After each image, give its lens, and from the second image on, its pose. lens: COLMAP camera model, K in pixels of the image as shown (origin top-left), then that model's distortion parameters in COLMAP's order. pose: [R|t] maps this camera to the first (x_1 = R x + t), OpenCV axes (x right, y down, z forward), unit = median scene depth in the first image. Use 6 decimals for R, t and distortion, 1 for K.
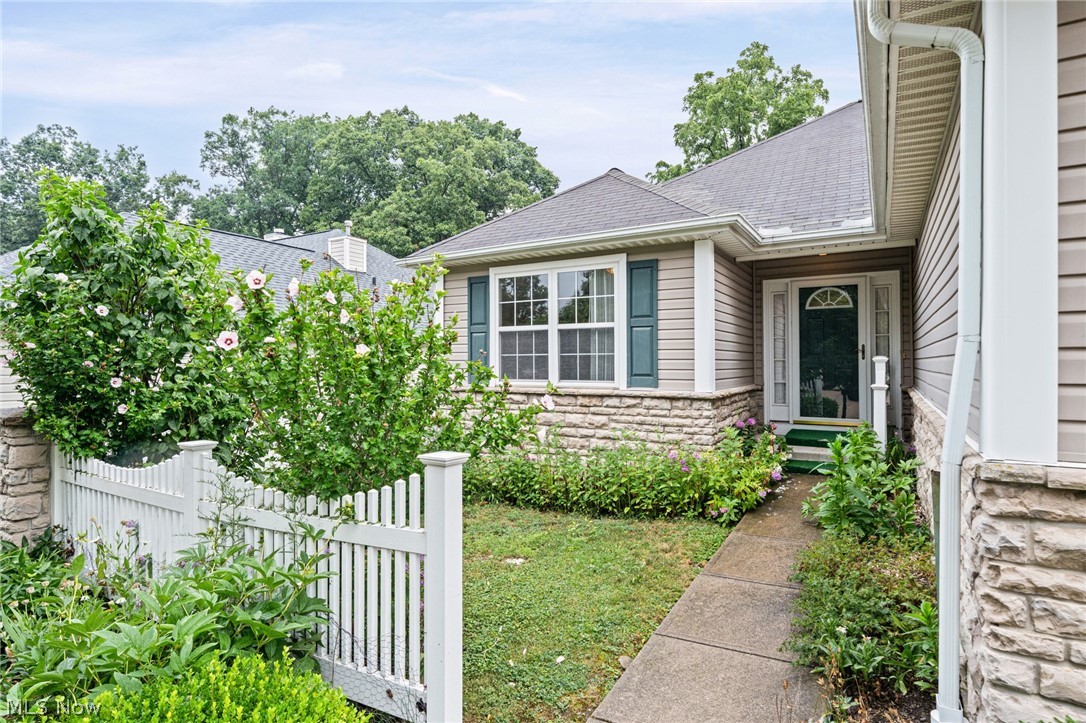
lens RADIAL K [[593.3, 0, 540.1], [0, 593.3, 362.7], [0, 0, 1]] dist [0.004620, 0.000289]
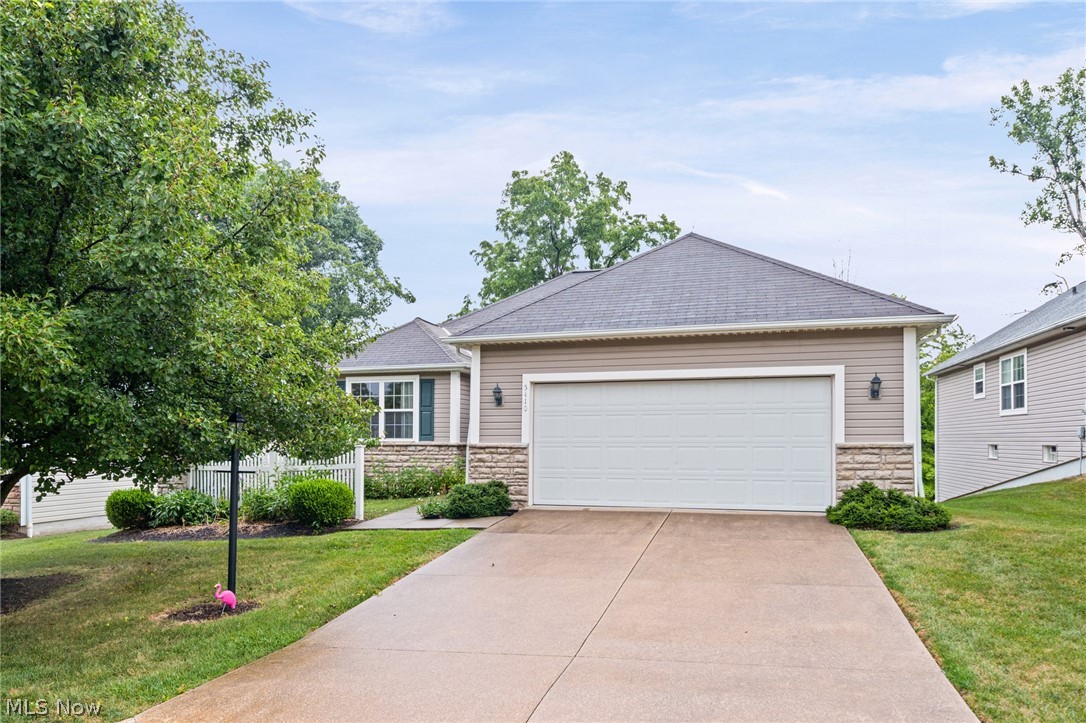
lens RADIAL K [[729.9, 0, 546.8], [0, 729.9, 416.3], [0, 0, 1]] dist [-0.000707, 0.001115]
pose [[0.967115, 0.010820, 0.254110, -0.061876], [-0.002625, 0.999466, -0.032567, 0.034480], [-0.254327, 0.030829, 0.966627, -1.434272]]
